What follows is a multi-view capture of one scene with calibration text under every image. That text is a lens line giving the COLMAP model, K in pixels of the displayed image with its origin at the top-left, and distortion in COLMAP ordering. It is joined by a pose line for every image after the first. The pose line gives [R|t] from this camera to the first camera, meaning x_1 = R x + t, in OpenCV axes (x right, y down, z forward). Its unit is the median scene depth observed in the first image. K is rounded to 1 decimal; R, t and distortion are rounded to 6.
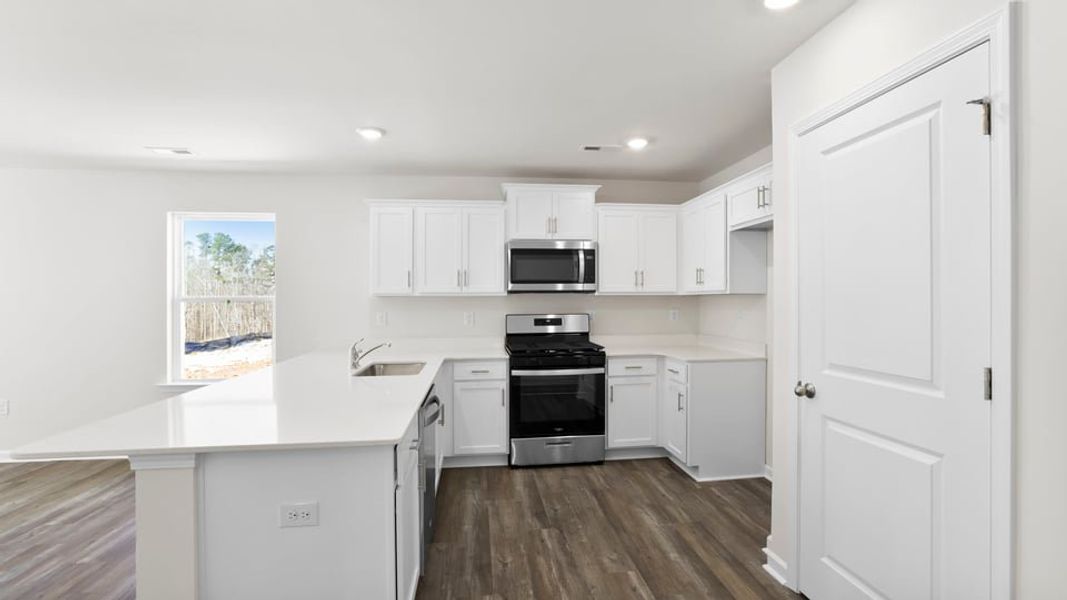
lens RADIAL K [[491.1, 0, 534.1], [0, 491.1, 300.8], [0, 0, 1]] dist [-0.025349, 0.008061]
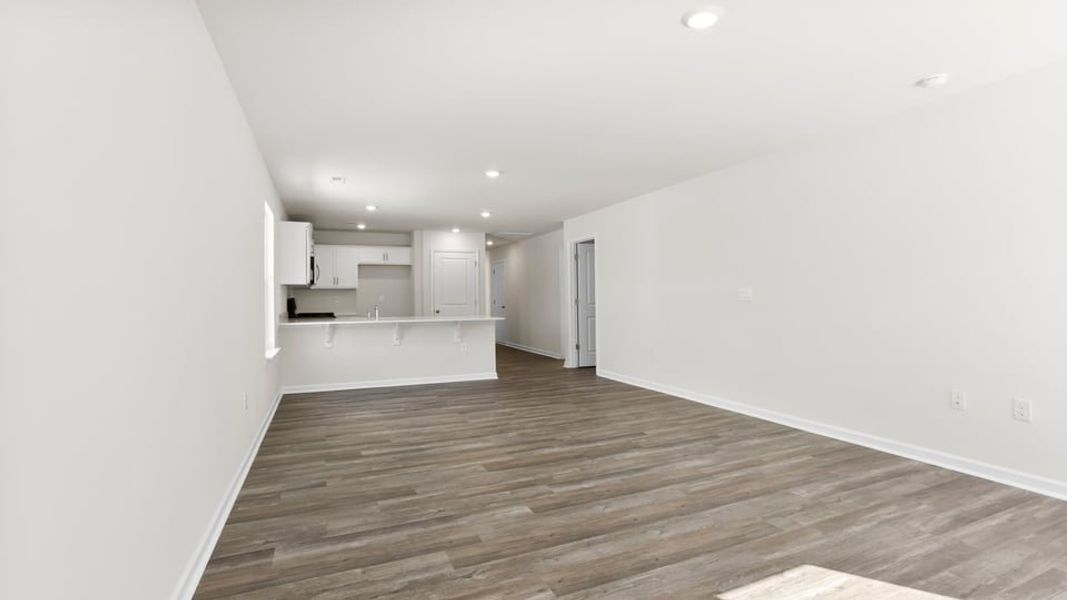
lens RADIAL K [[491.1, 0, 541.5], [0, 491.1, 296.8], [0, 0, 1]] dist [-0.025349, 0.008061]
pose [[-0.297640, 0.012059, 0.954602, -2.038093], [0.011322, 0.999894, -0.009101, 0.053949], [-0.954611, 0.008099, -0.297745, 0.739450]]
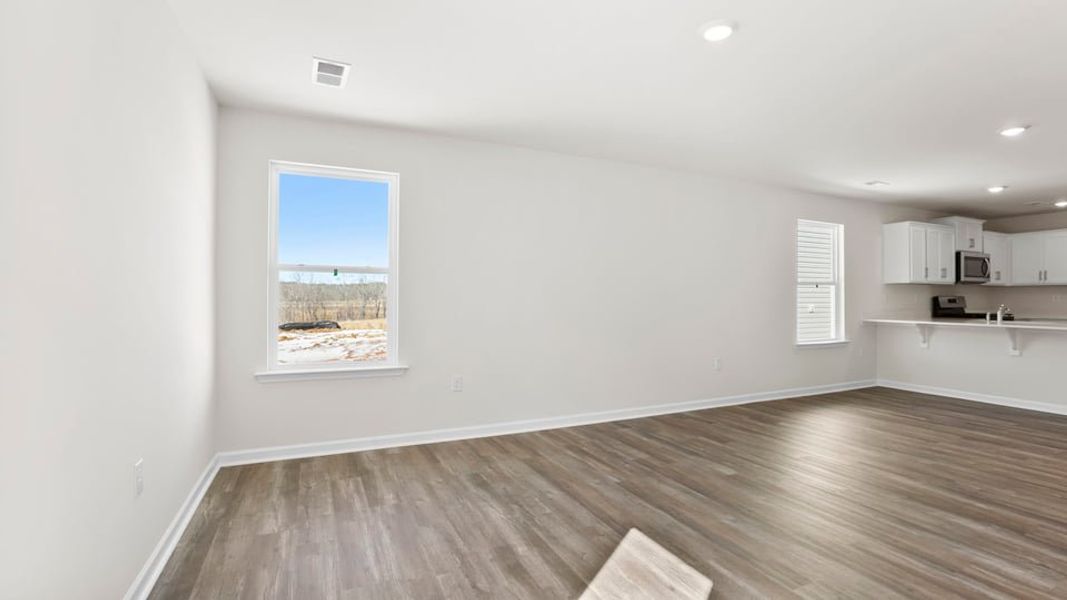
lens RADIAL K [[491.1, 0, 541.1], [0, 491.1, 295.0], [0, 0, 1]] dist [-0.025349, 0.008061]
pose [[0.944480, 0.012164, 0.328342, -1.953866], [-0.010838, 0.999924, -0.005868, 0.052403], [-0.328389, 0.001983, 0.944541, -0.082950]]
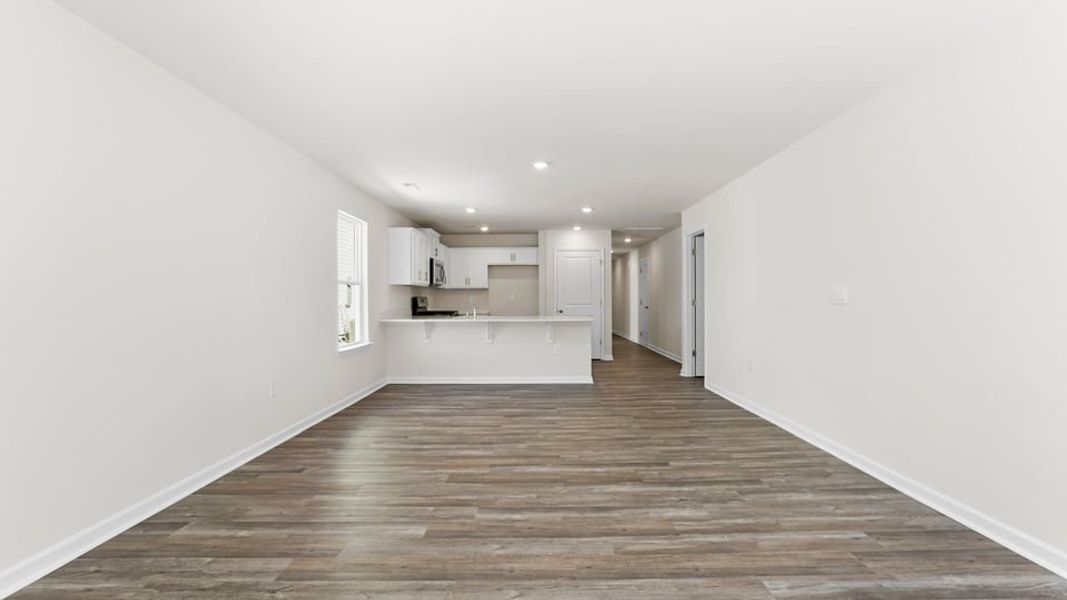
lens RADIAL K [[491.1, 0, 543.9], [0, 491.1, 305.0], [0, 0, 1]] dist [-0.025349, 0.008061]
pose [[0.107118, -0.005986, 0.994228, -1.974778], [0.003082, 0.999979, 0.005688, 0.054297], [-0.994242, 0.002455, 0.107134, 0.352043]]
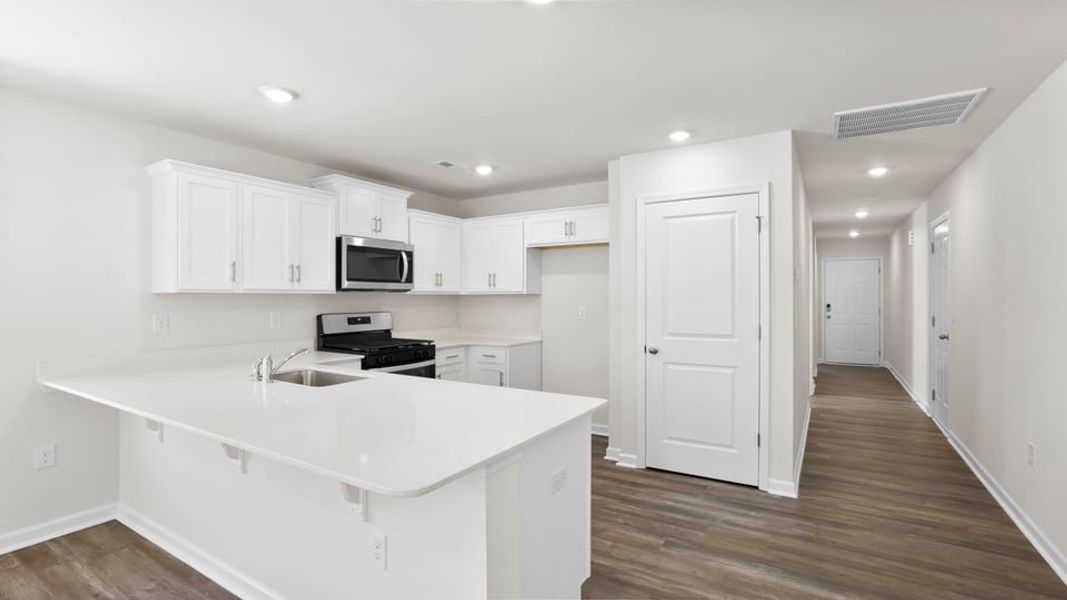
lens RADIAL K [[491.1, 0, 537.4], [0, 491.1, 299.5], [0, 0, 1]] dist [-0.025349, 0.008061]
pose [[0.612966, 0.002057, 0.790107, -0.572459], [-0.000366, 0.999997, -0.002320, 0.002779], [-0.790109, 0.001133, 0.612965, 0.125366]]
